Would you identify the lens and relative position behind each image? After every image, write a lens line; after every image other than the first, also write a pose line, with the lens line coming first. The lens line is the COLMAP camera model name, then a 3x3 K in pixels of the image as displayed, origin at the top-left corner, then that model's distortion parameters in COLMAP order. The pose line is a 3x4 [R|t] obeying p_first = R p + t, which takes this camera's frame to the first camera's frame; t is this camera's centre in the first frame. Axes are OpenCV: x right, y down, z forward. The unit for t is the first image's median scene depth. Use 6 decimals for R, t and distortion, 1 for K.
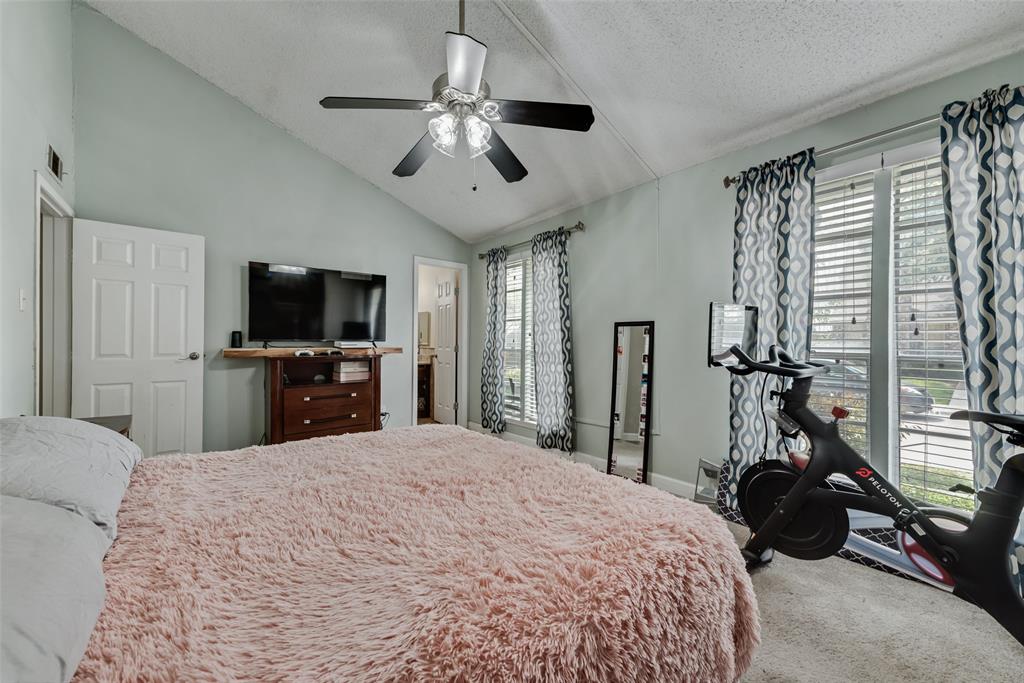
lens RADIAL K [[398.2, 0, 514.4], [0, 398.2, 342.5], [0, 0, 1]] dist [0.001947, 0.000094]
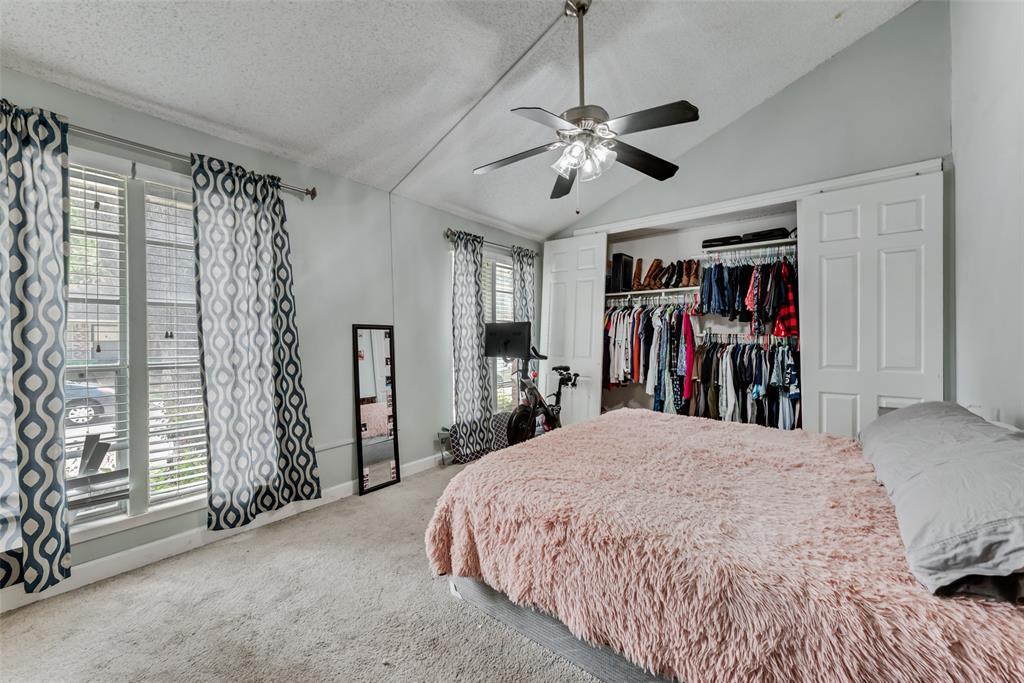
lens RADIAL K [[398.2, 0, 514.4], [0, 398.2, 342.5], [0, 0, 1]] dist [0.001947, 0.000094]
pose [[-0.231084, -0.010657, 0.972875, -0.703964], [0.004488, 0.999918, 0.012020, -0.018543], [-0.972924, 0.007144, -0.231017, 0.855092]]
